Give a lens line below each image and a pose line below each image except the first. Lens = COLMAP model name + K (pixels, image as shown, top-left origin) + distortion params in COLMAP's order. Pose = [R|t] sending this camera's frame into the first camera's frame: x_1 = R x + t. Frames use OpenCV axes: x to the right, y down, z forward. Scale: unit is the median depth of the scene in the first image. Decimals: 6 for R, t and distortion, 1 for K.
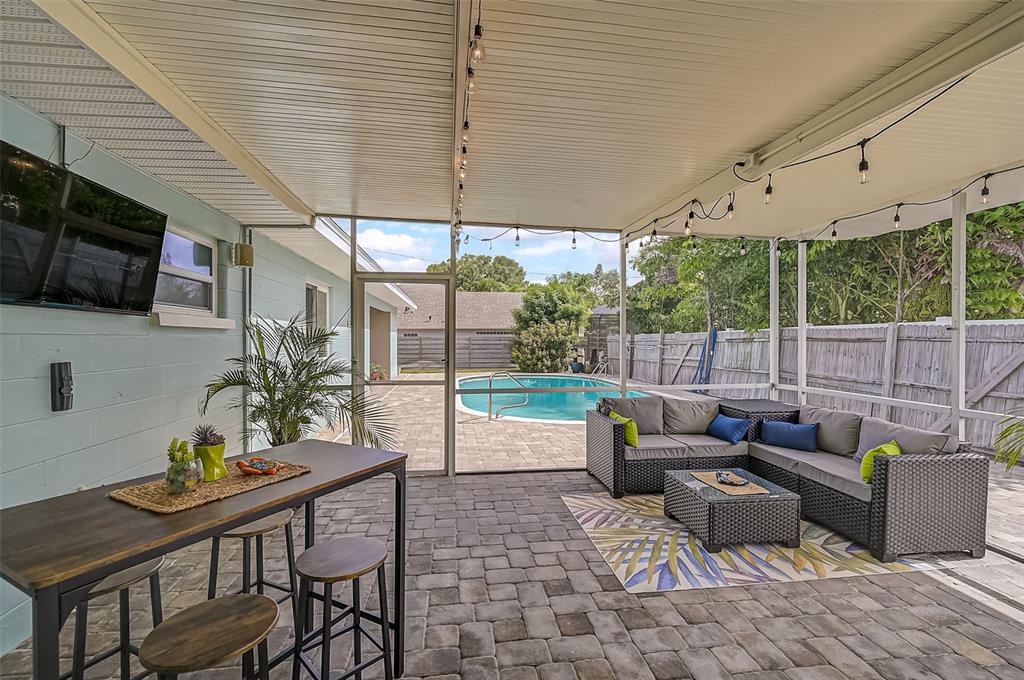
lens RADIAL K [[439.5, 0, 513.3], [0, 439.5, 340.2], [0, 0, 1]] dist [-0.004068, -0.000311]
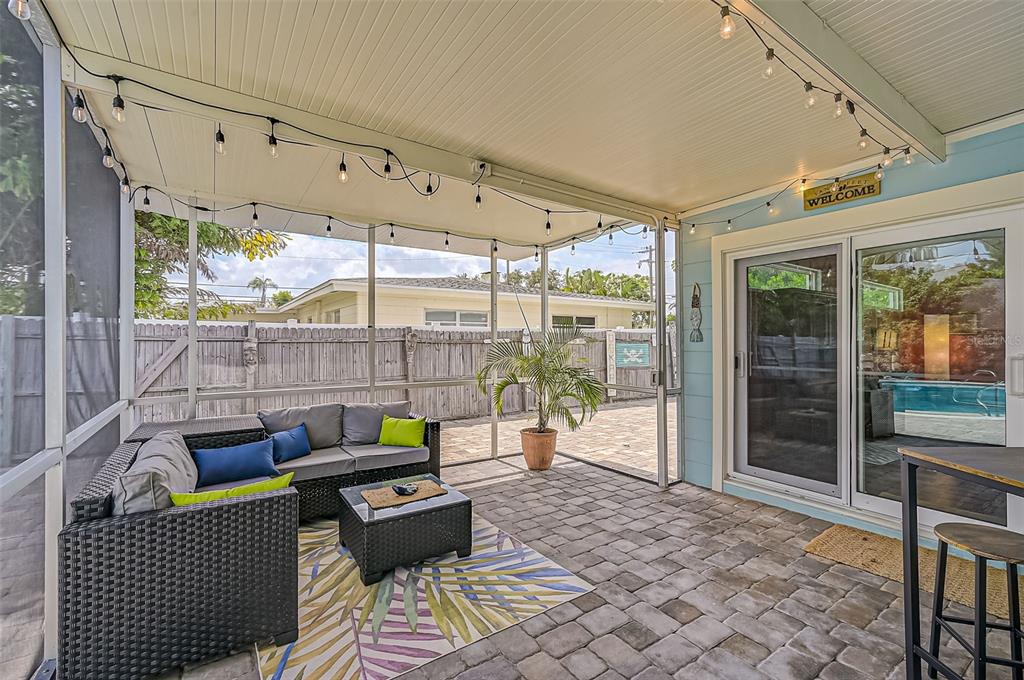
lens RADIAL K [[439.5, 0, 511.4], [0, 439.5, 341.7], [0, 0, 1]] dist [-0.004068, -0.000311]
pose [[-0.432498, 0.002571, 0.901631, -0.419404], [0.005142, 0.999987, -0.000385, 0.023366], [-0.901620, 0.004469, -0.432505, 1.248676]]
